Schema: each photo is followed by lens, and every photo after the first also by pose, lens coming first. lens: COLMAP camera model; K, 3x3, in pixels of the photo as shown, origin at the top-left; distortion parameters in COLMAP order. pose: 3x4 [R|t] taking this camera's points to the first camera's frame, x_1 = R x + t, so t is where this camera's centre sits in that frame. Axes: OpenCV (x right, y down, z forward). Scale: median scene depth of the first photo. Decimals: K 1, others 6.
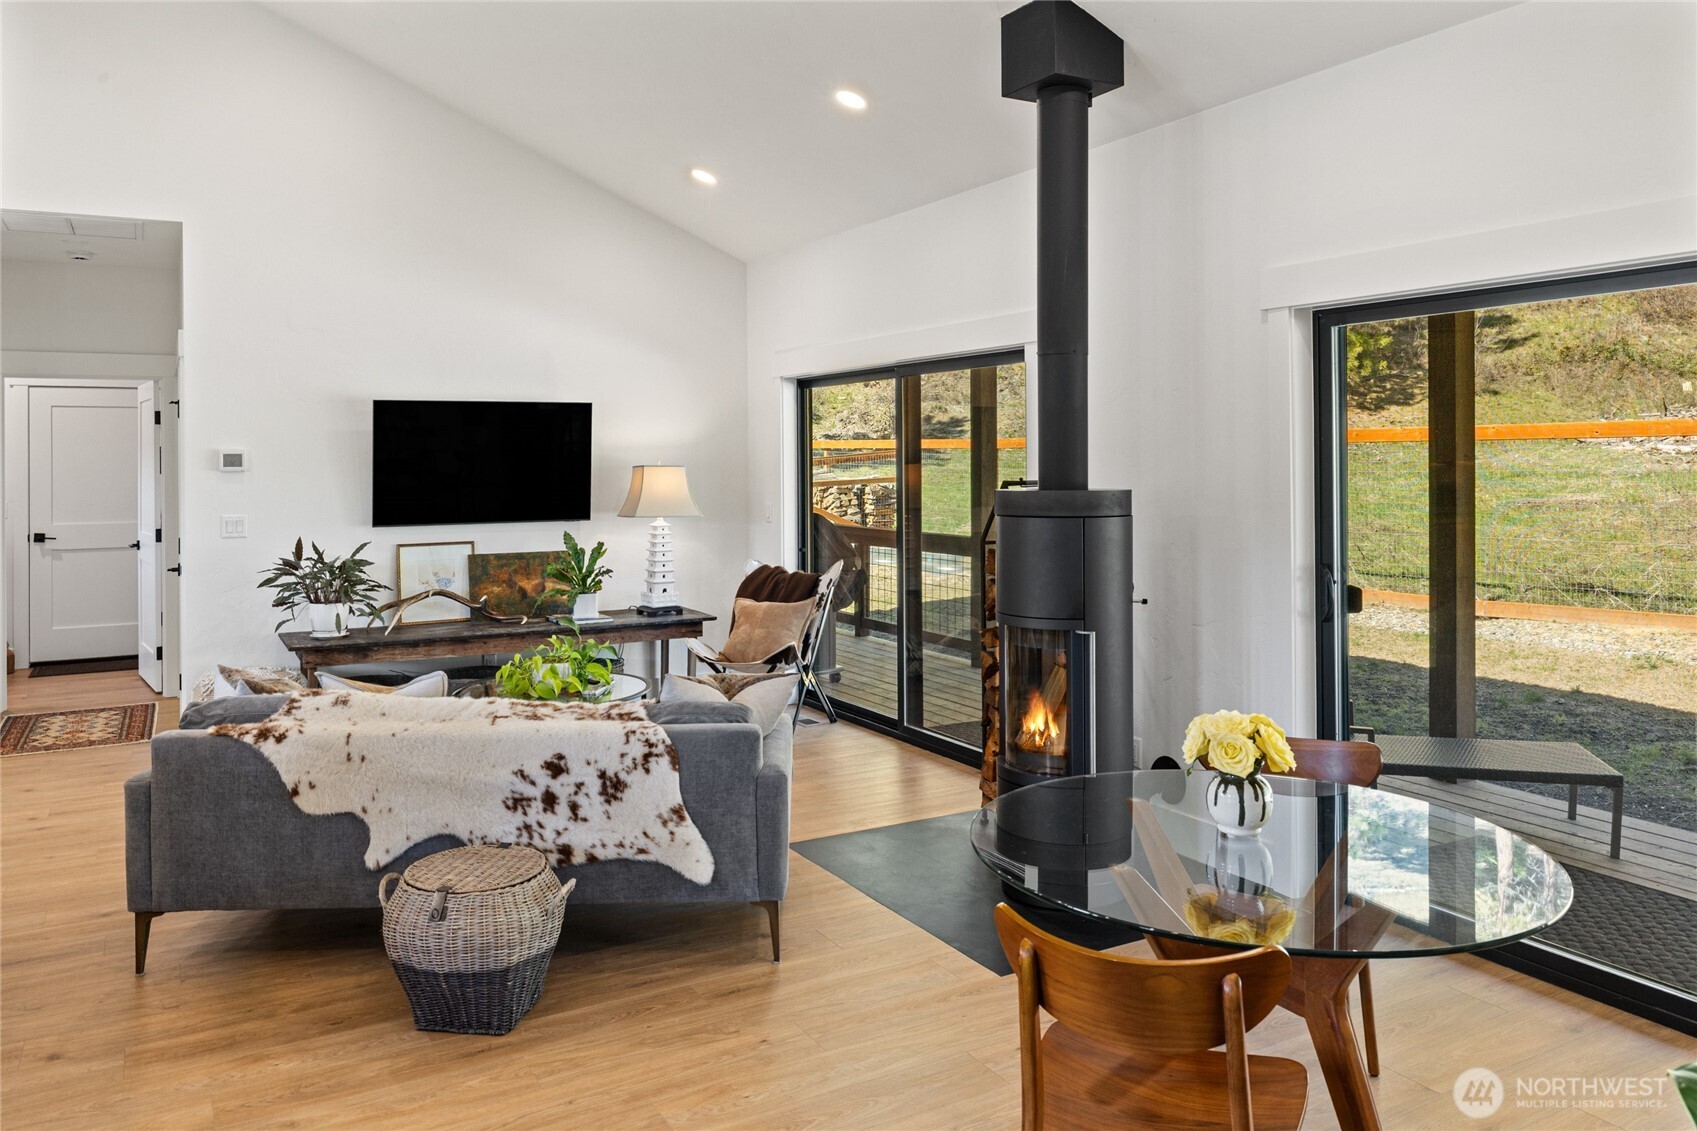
lens RADIAL K [[1241.0, 0, 836.6], [0, 1241.0, 454.3], [0, 0, 1]] dist [-0.002679, 0.008707]
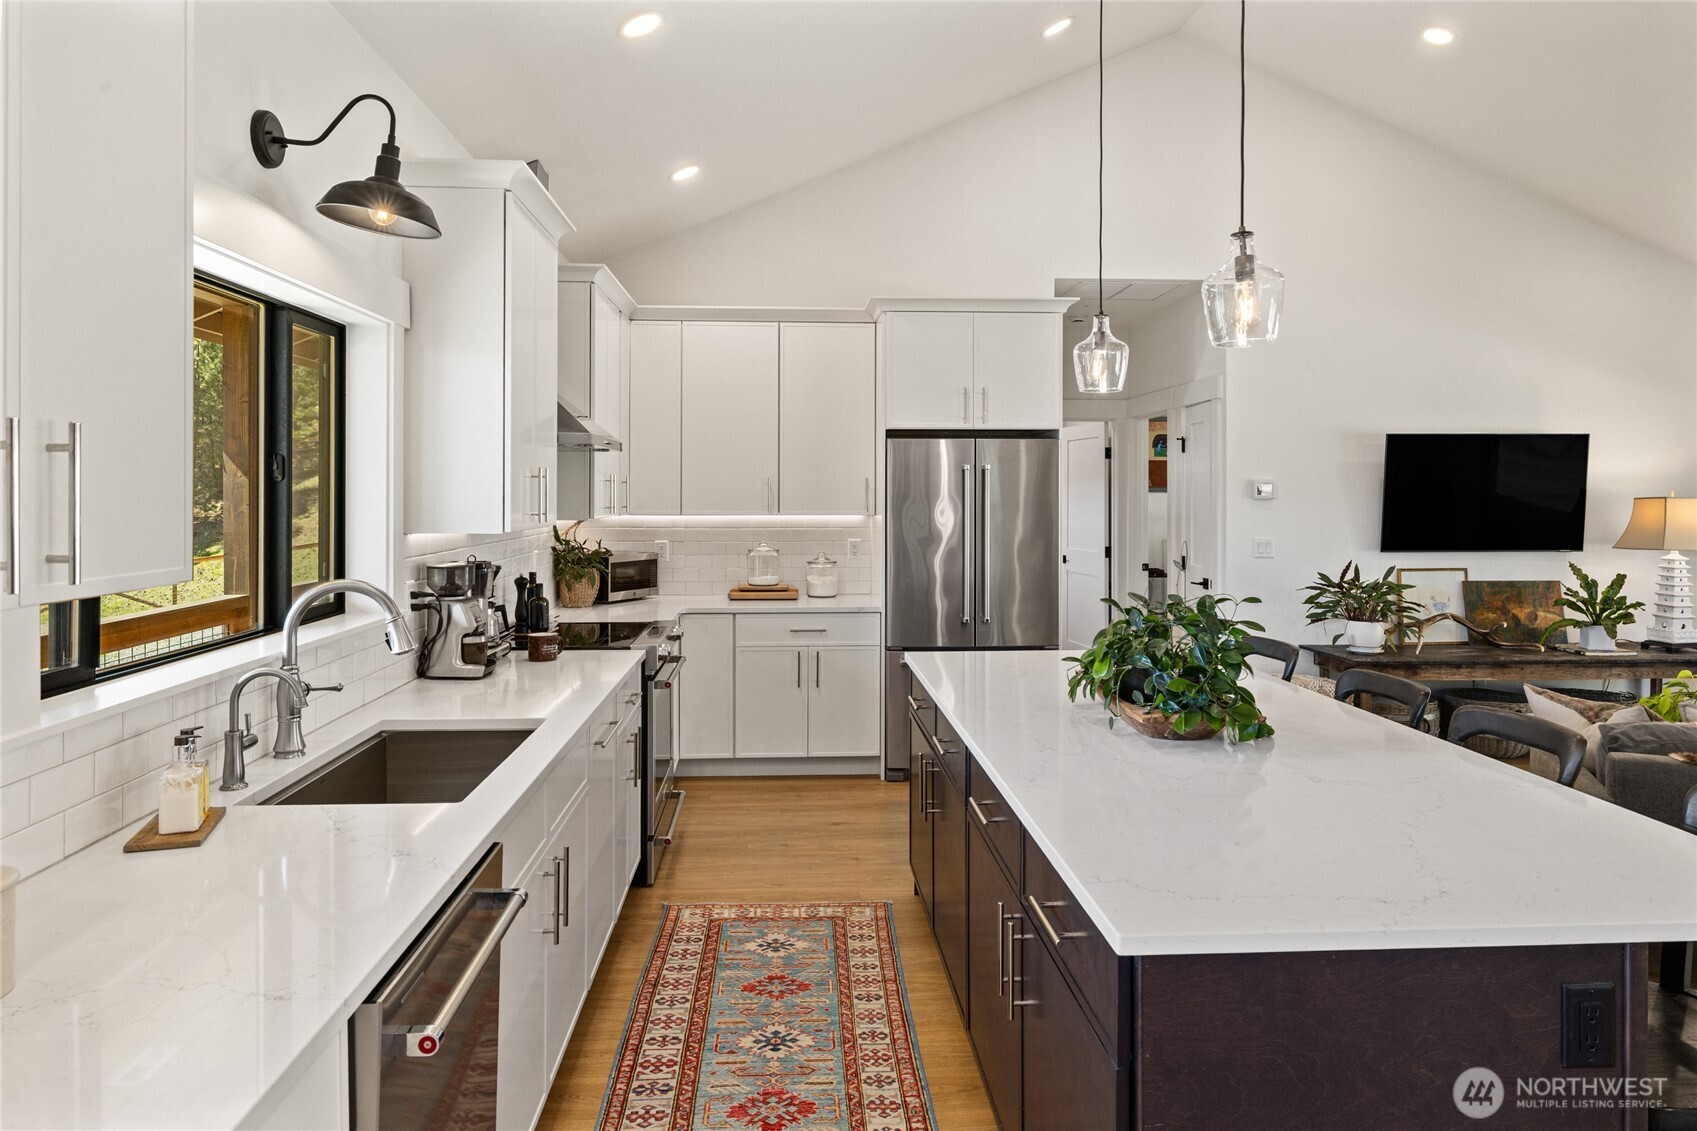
lens RADIAL K [[1056.6, 0, 838.4], [0, 1056.6, 496.5], [0, 0, 1]] dist [-0.011479, 0.009799]
pose [[0.905572, 0.009100, -0.424095, -0.439366], [-0.005319, 0.999935, 0.010100, 0.003934], [0.424160, -0.006890, 0.905561, -0.030450]]
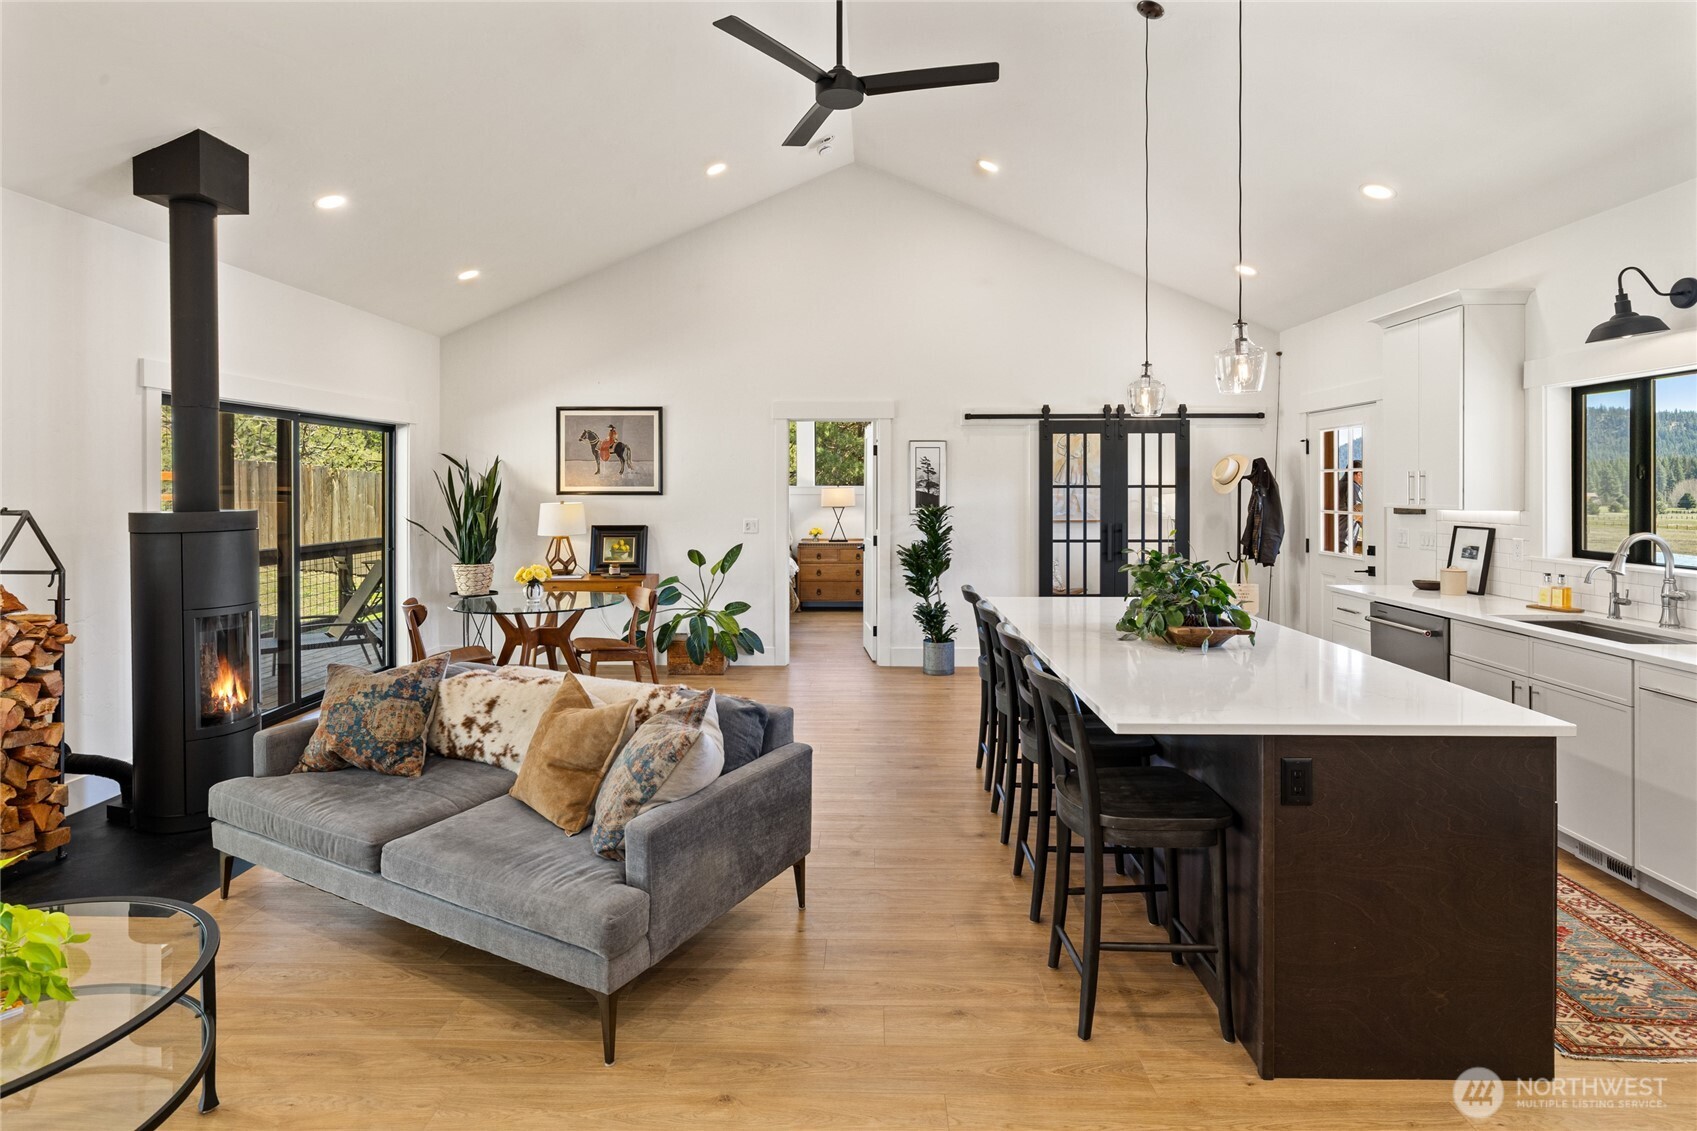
lens RADIAL K [[858.8, 0, 844.1], [0, 858.8, 492.1], [0, 0, 1]] dist [-0.009413, 0.002587]
pose [[-0.862649, 0.005865, 0.505770, -0.589390], [0.006047, 0.999981, -0.001282, 0.009142], [-0.505768, 0.001952, -0.862668, 0.980742]]
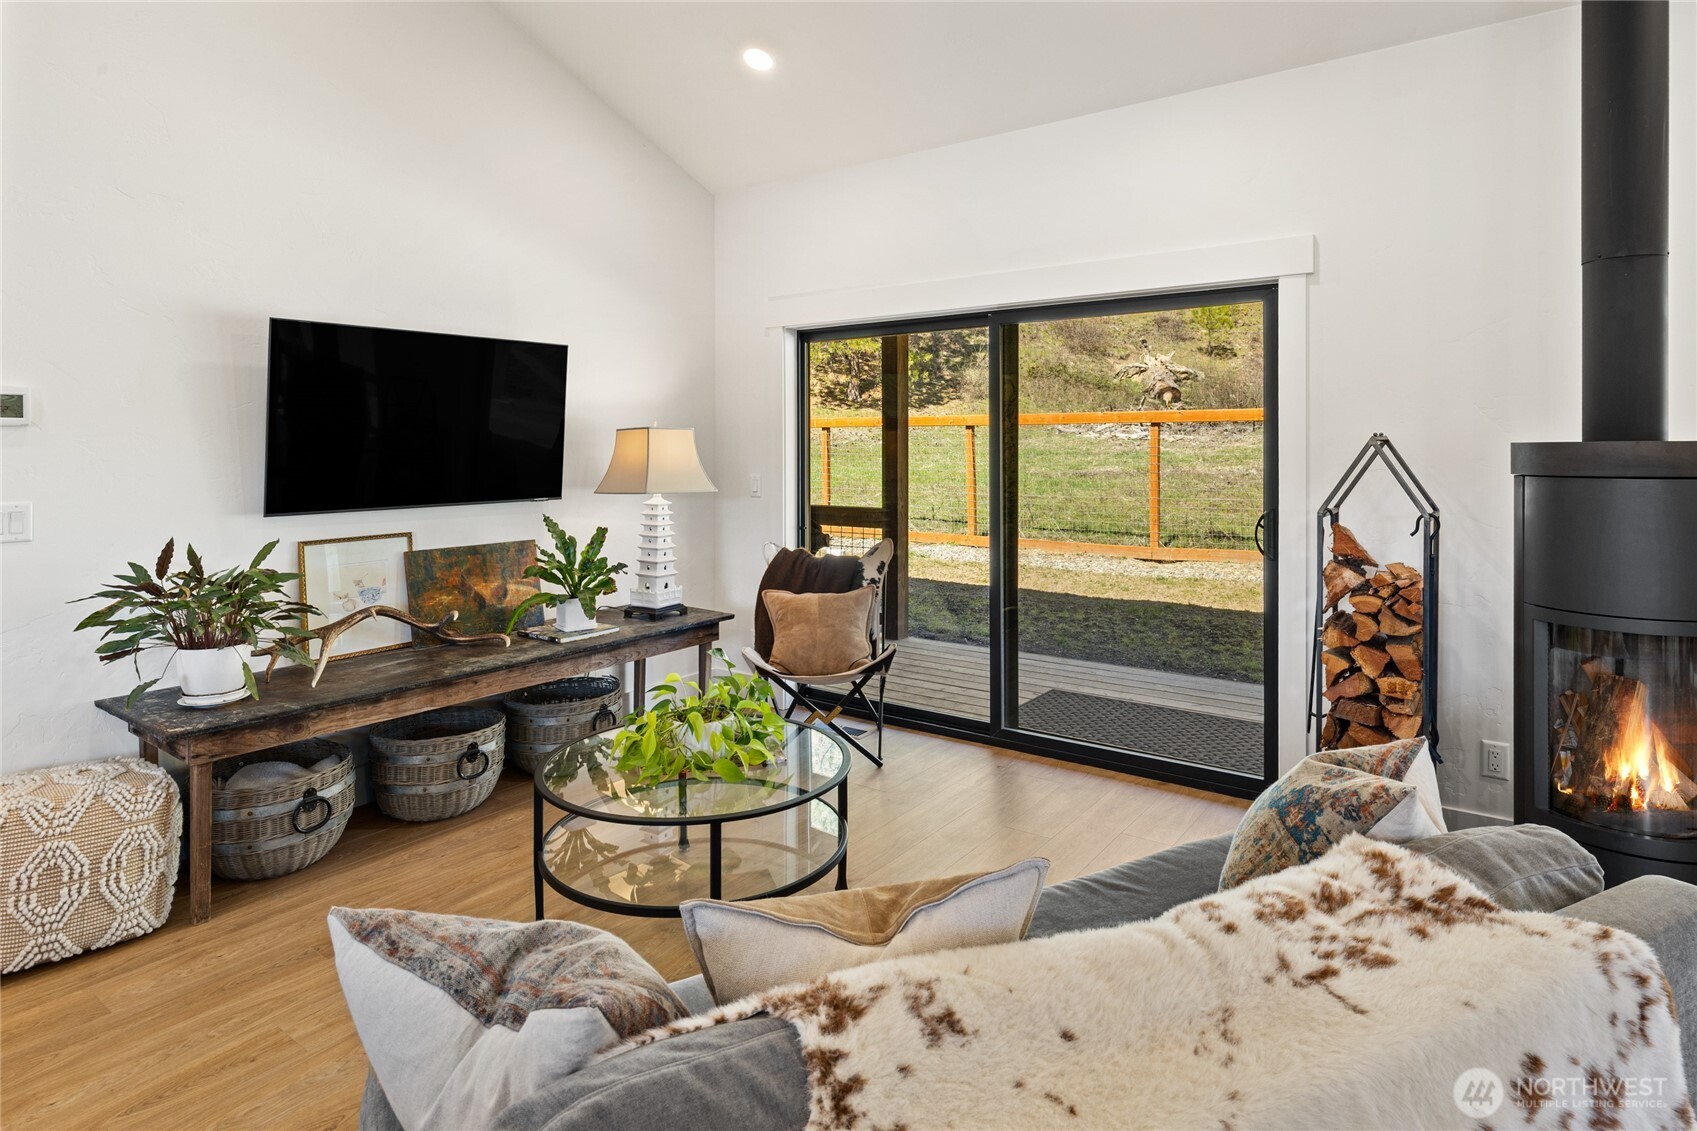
lens RADIAL K [[927.0, 0, 836.8], [0, 927.0, 442.5], [0, 0, 1]] dist [-0.010664, 0.004358]
pose [[0.909023, 0.003685, 0.416730, -0.323783], [-0.003093, 0.999993, -0.002097, 0.021782], [-0.416735, 0.000617, 0.909028, 0.470535]]
